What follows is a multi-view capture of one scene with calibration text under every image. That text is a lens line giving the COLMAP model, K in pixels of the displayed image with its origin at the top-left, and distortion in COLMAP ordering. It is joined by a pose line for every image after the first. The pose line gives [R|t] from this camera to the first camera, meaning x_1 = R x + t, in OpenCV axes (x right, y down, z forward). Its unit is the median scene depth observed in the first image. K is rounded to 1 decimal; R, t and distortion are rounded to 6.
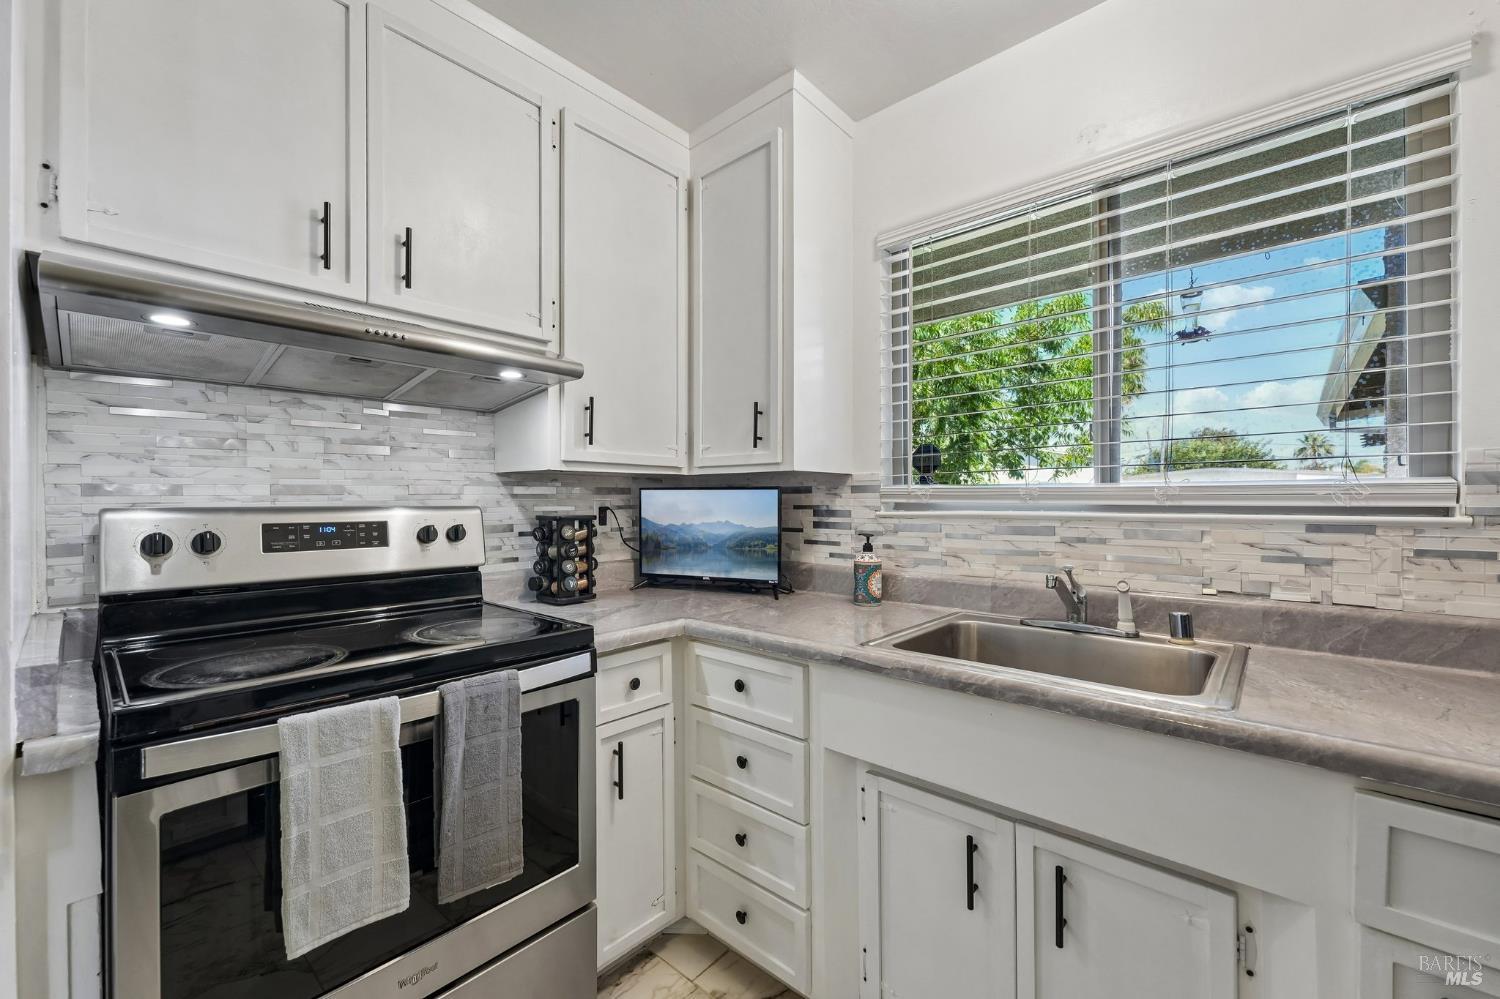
lens RADIAL K [[601.6, 0, 745.6], [0, 601.6, 503.0], [0, 0, 1]] dist [-0.000624, 0.000047]
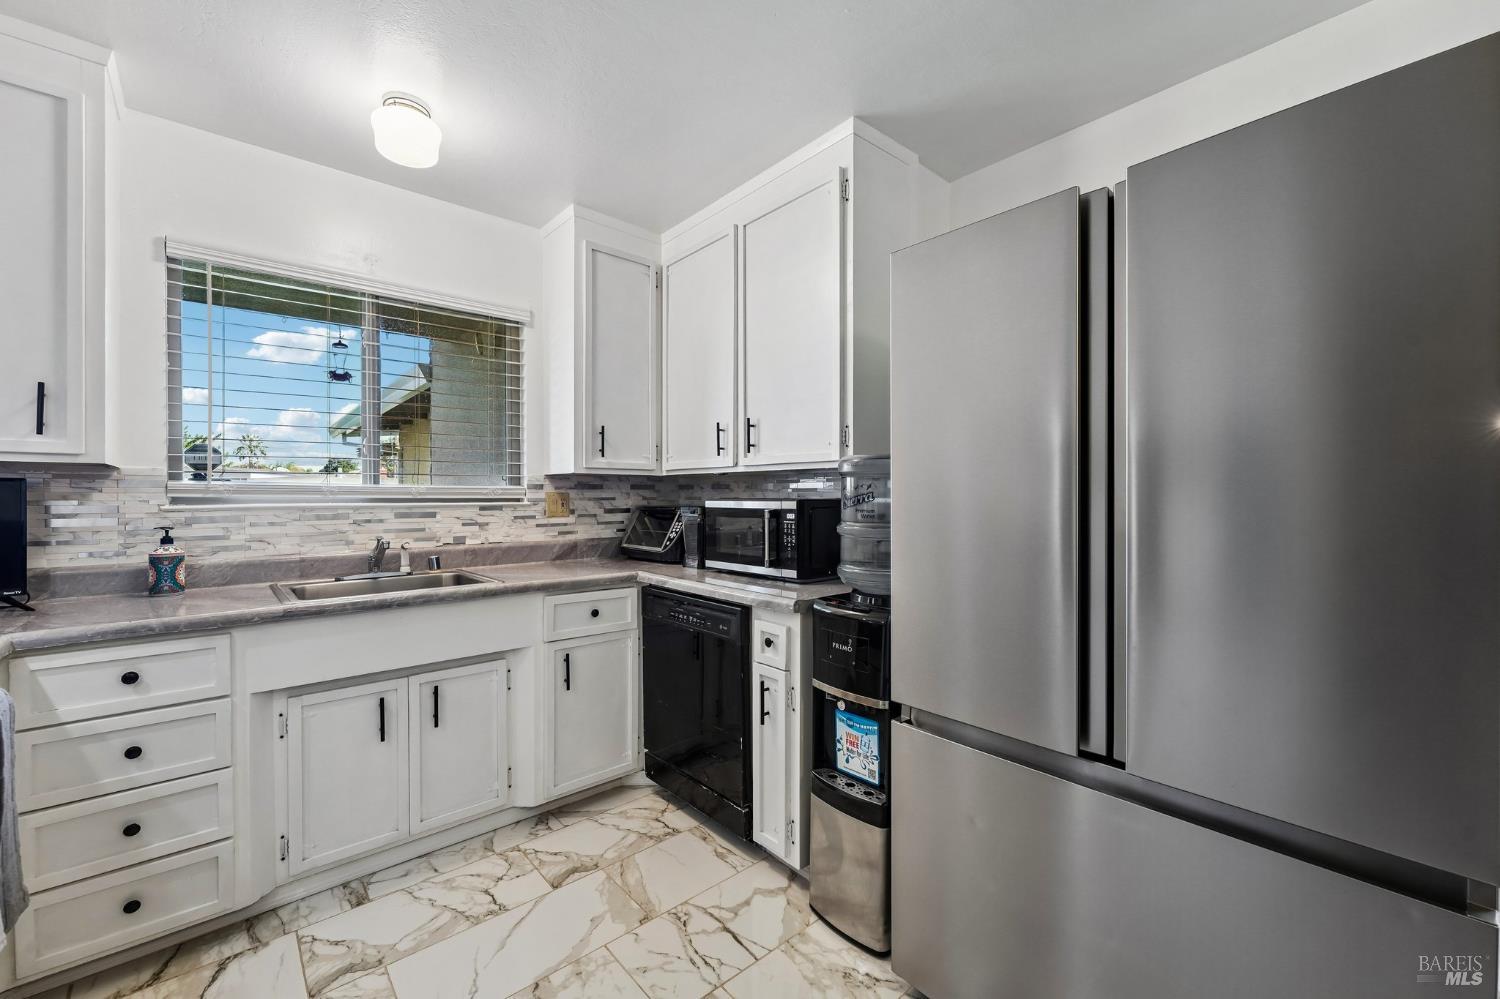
lens RADIAL K [[602.2, 0, 744.6], [0, 602.2, 499.7], [0, 0, 1]] dist [-0.000283, -0.000071]
pose [[0.120478, -0.005356, 0.992702, -0.887700], [0.004974, 0.999976, 0.004792, 0.004648], [-0.992704, 0.004360, 0.120502, -0.147987]]
